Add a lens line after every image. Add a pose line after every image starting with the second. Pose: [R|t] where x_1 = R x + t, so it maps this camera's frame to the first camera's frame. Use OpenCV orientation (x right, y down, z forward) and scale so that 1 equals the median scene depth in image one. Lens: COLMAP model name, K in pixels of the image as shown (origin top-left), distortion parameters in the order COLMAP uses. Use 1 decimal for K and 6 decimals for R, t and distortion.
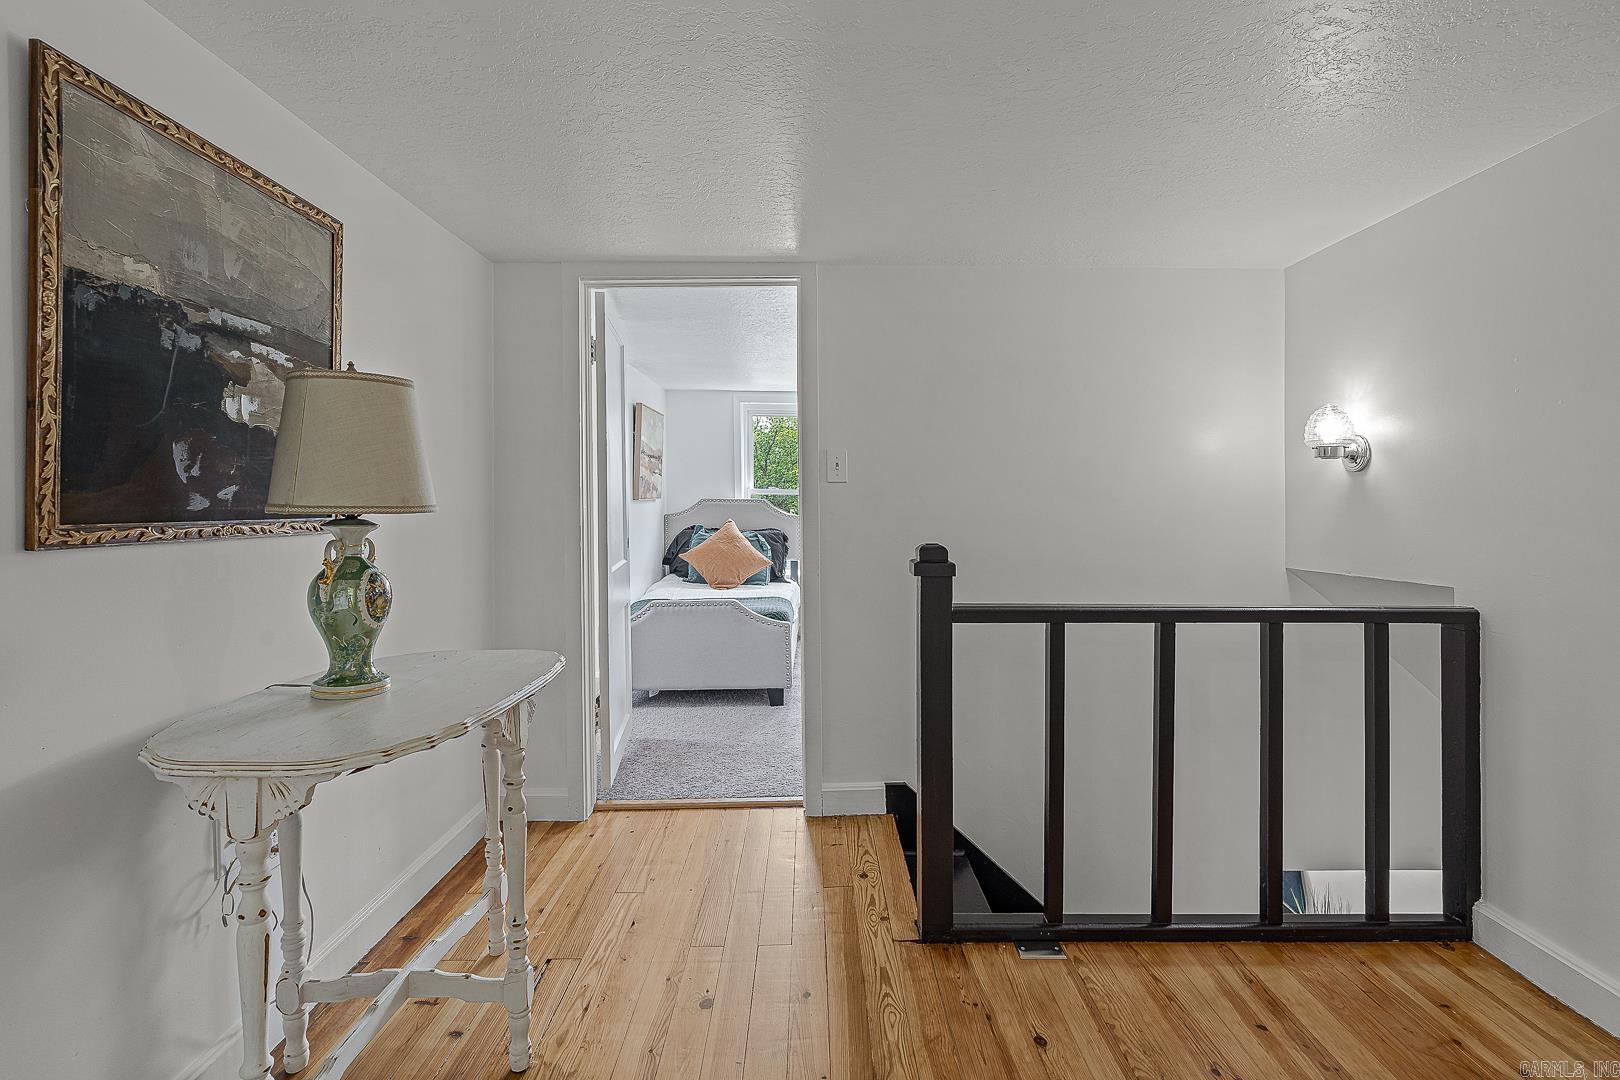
lens RADIAL K [[773.0, 0, 814.7], [0, 773.0, 524.9], [0, 0, 1]] dist [-0.004587, 0.000886]
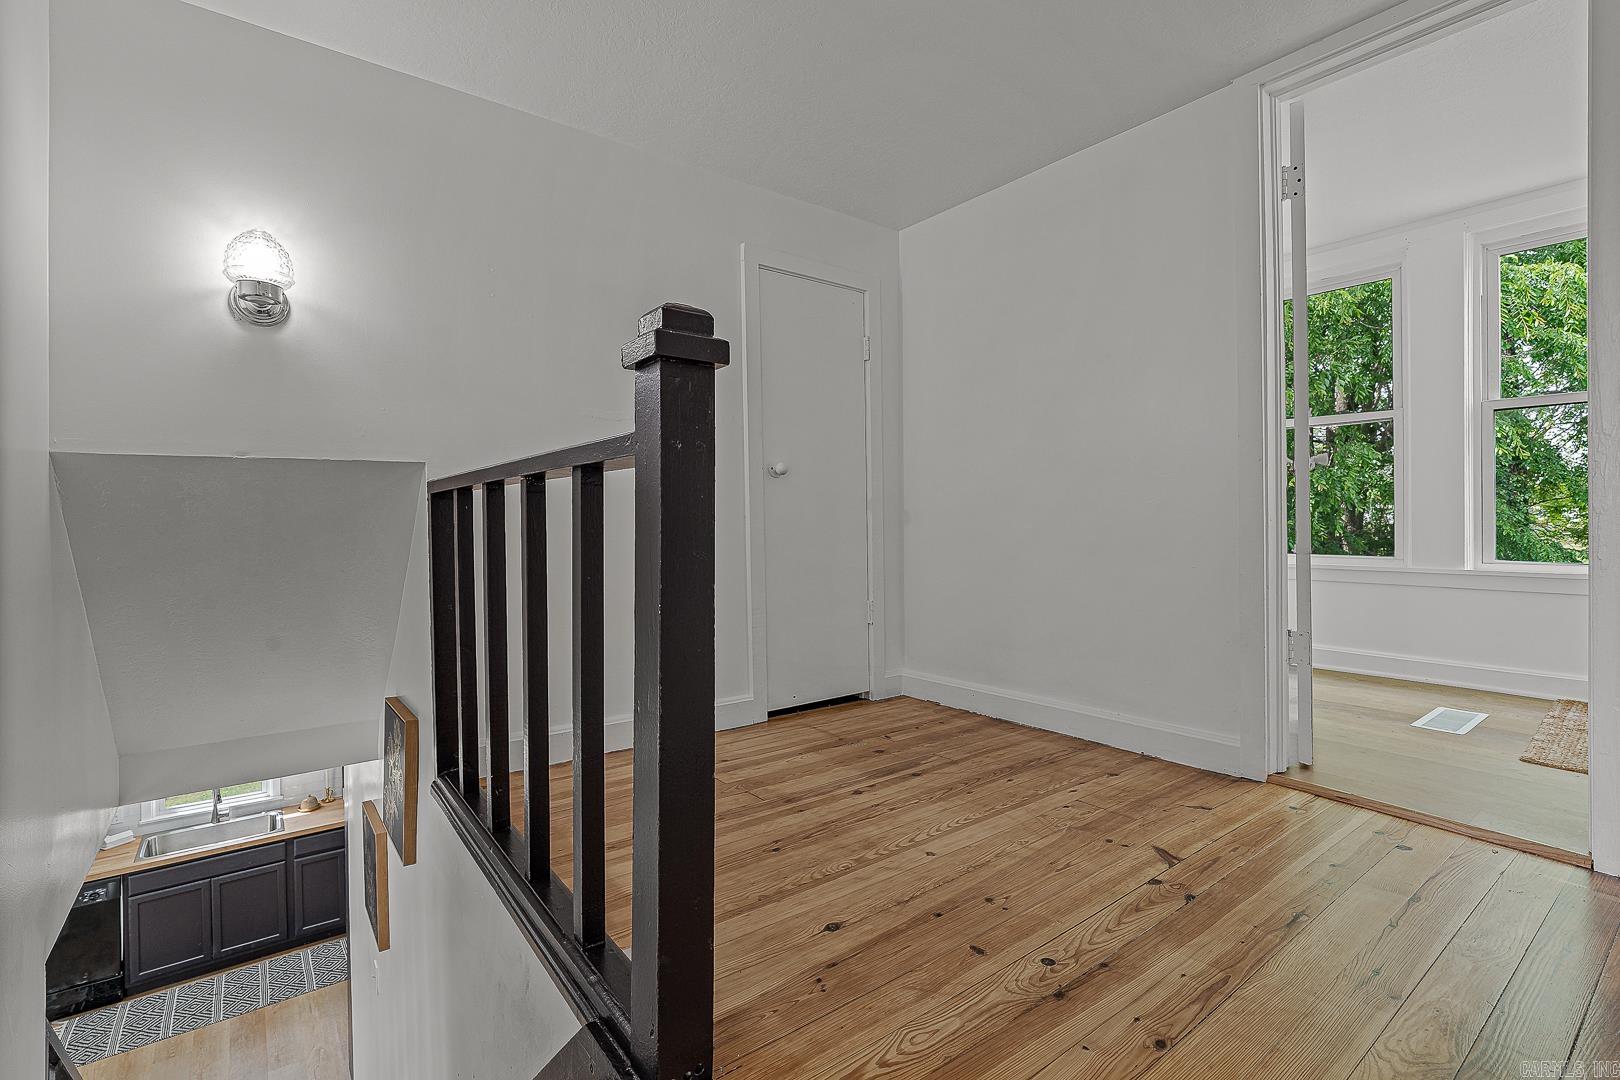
lens RADIAL K [[746.6, 0, 814.2], [0, 746.6, 535.9], [0, 0, 1]] dist [-0.004380, 0.002297]
pose [[-0.615120, 0.005175, 0.788416, -0.424893], [0.029233, 0.999441, 0.016247, 0.263880], [-0.787891, 0.033042, -0.614927, 1.820624]]
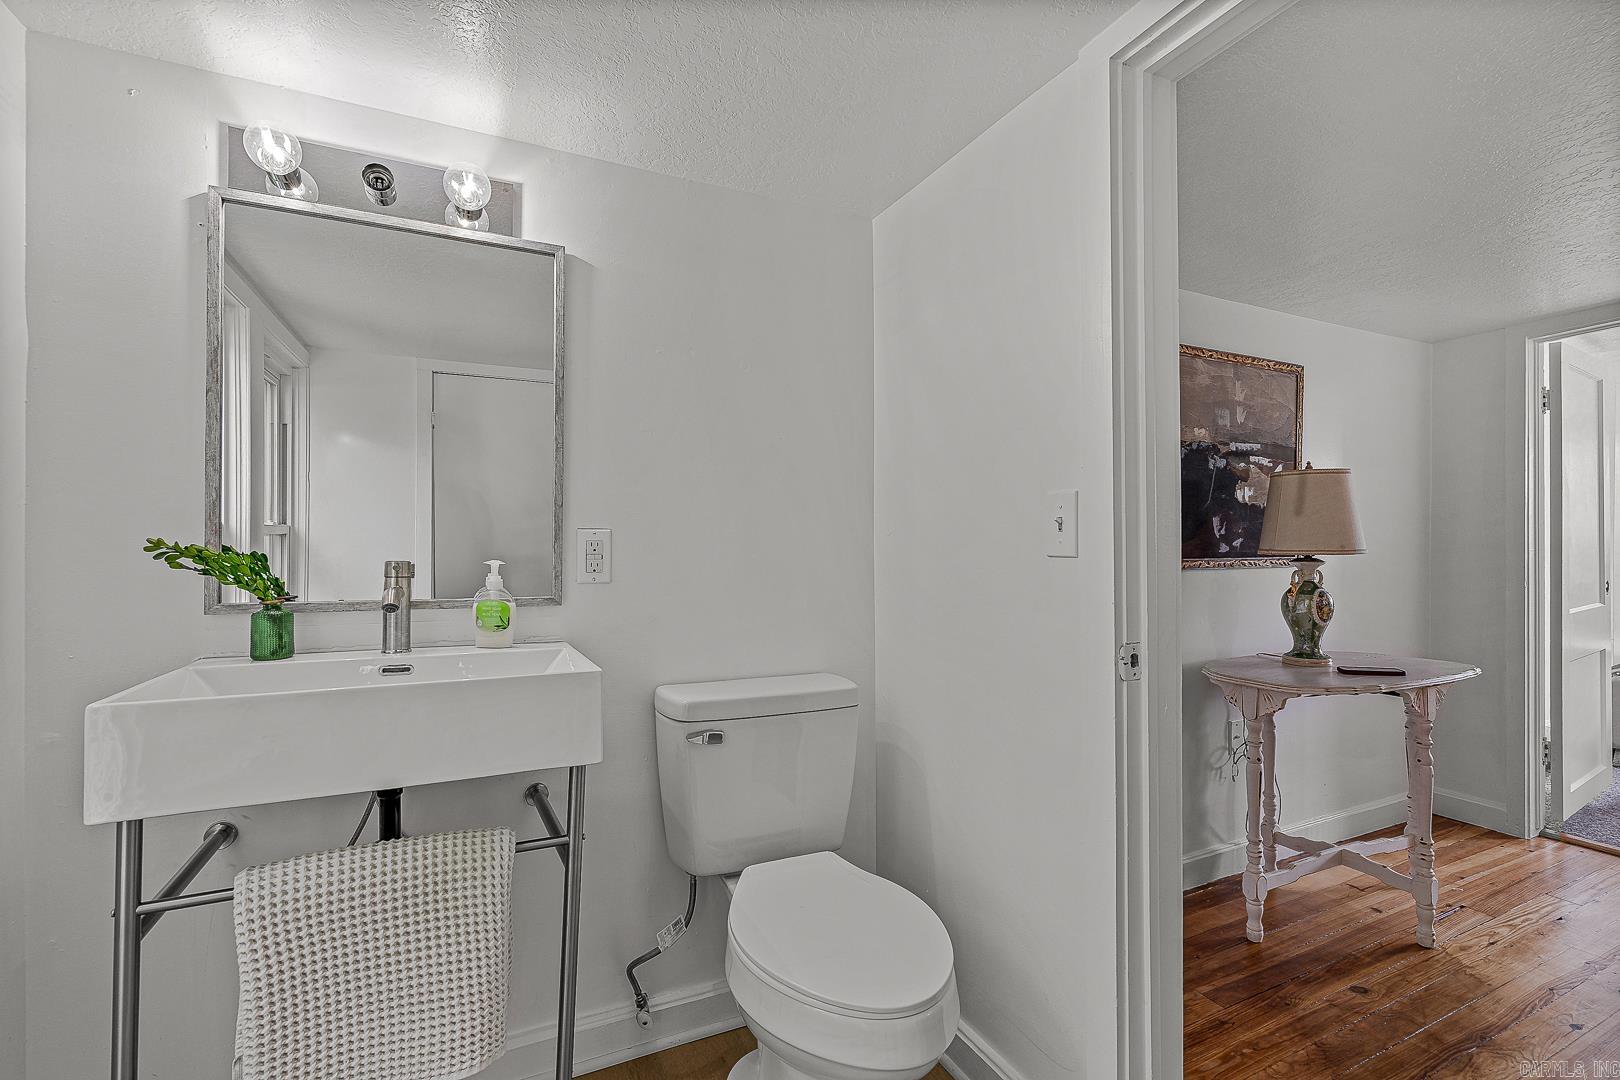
lens RADIAL K [[746.6, 0, 815.7], [0, 746.6, 546.4], [0, 0, 1]] dist [-0.004380, 0.002297]
pose [[0.432924, -0.002443, -0.901427, 0.375638], [-0.018250, 0.999768, -0.011475, 0.005301], [0.901246, 0.021419, 0.432778, -0.630471]]
